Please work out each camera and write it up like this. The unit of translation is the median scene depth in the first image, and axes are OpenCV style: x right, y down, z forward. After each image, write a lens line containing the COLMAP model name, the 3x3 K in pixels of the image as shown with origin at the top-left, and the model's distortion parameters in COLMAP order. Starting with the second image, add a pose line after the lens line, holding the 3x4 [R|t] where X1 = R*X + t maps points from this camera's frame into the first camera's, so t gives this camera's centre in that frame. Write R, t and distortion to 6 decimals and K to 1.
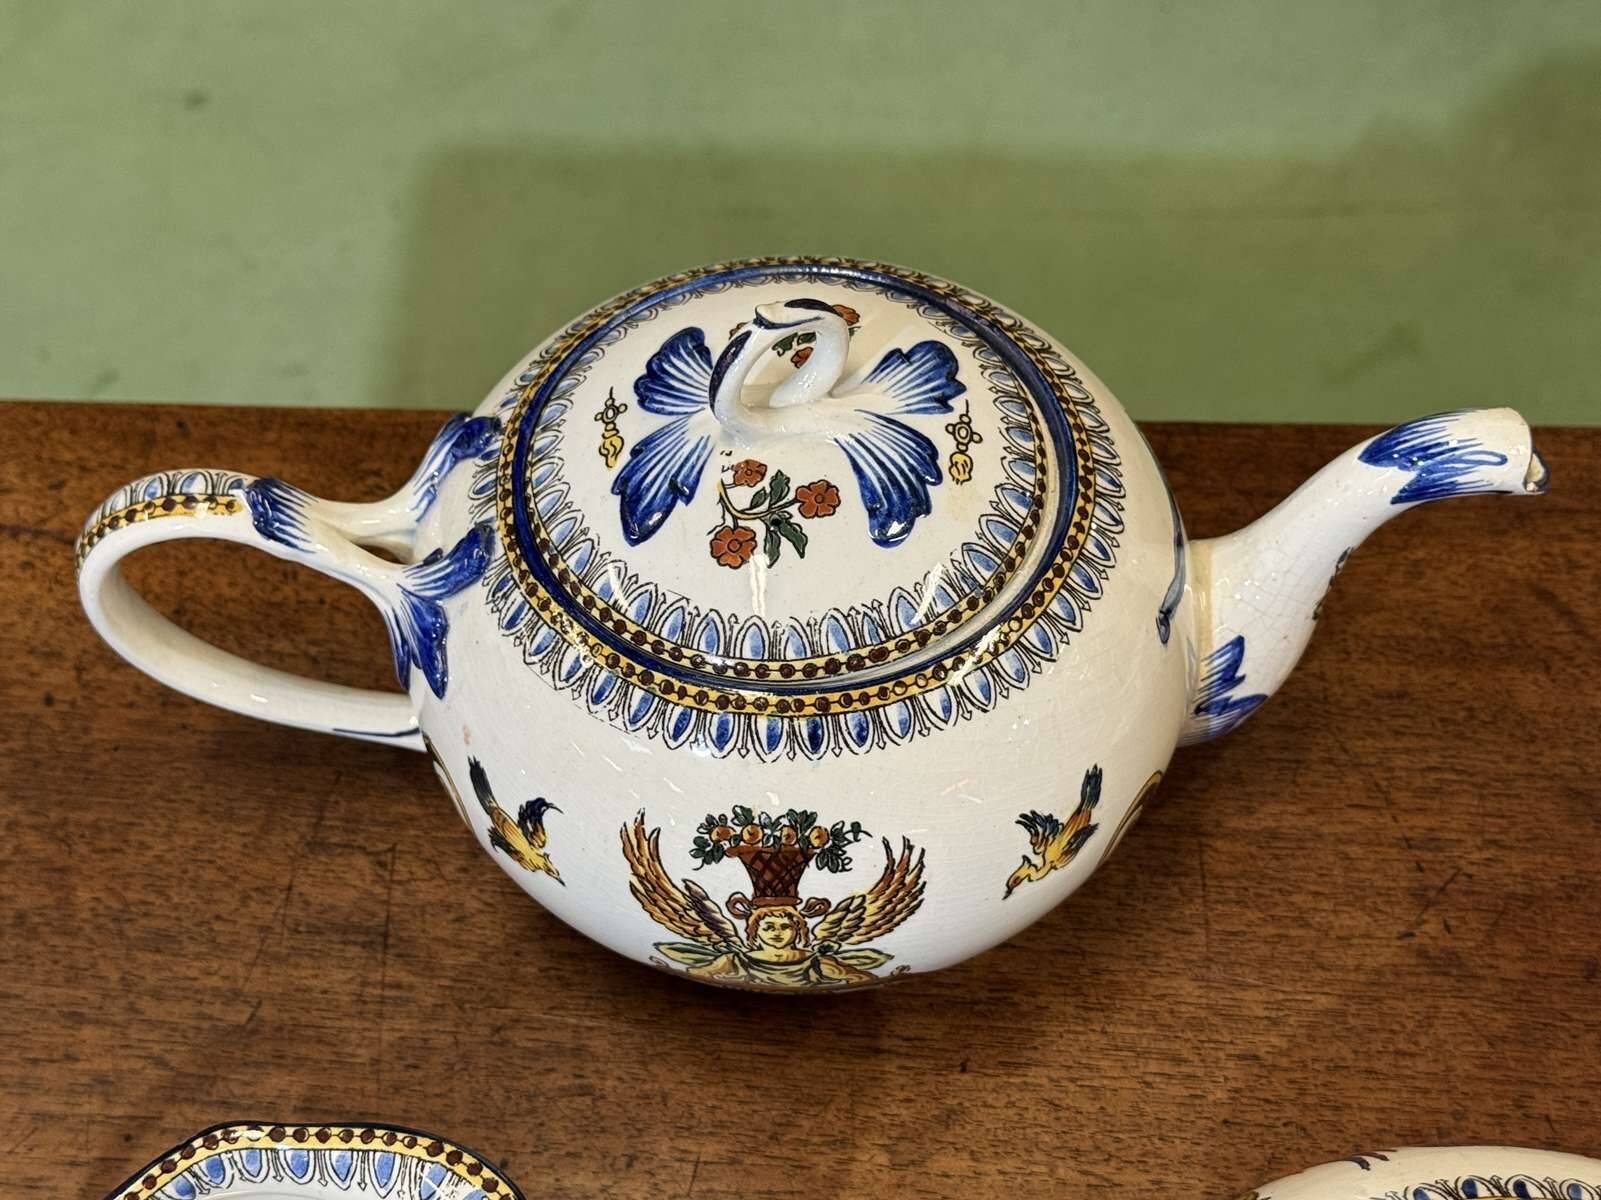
lens RADIAL K [[2488.1, 0, 795.0], [0, 2488.1, 623.0], [0, 0, 1]] dist [0.153471, -0.218962]
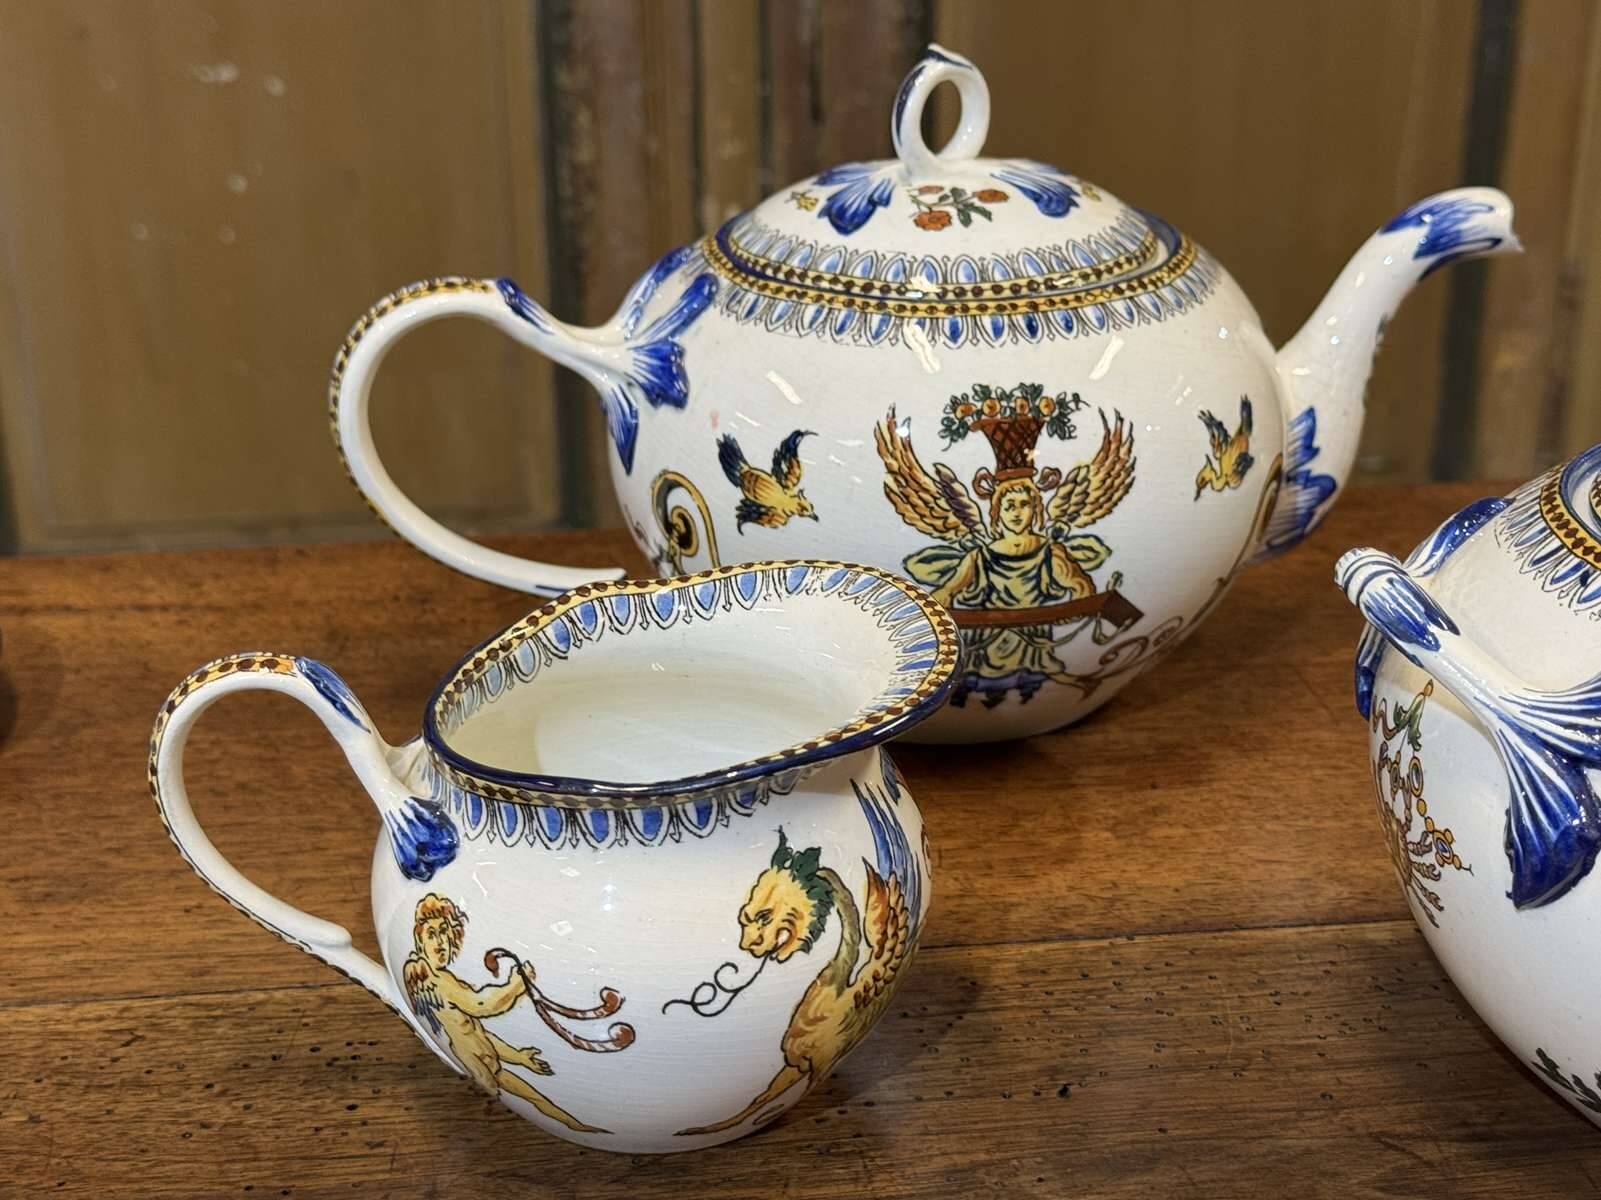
lens RADIAL K [[2488.1, 0, 795.0], [0, 2488.1, 623.0], [0, 0, 1]] dist [0.153471, -0.218962]
pose [[0.982468, -0.057574, 0.177318, -0.316301], [0.138950, 0.860254, -0.490566, 0.722405], [-0.124295, 0.506604, 0.853172, 0.063574]]
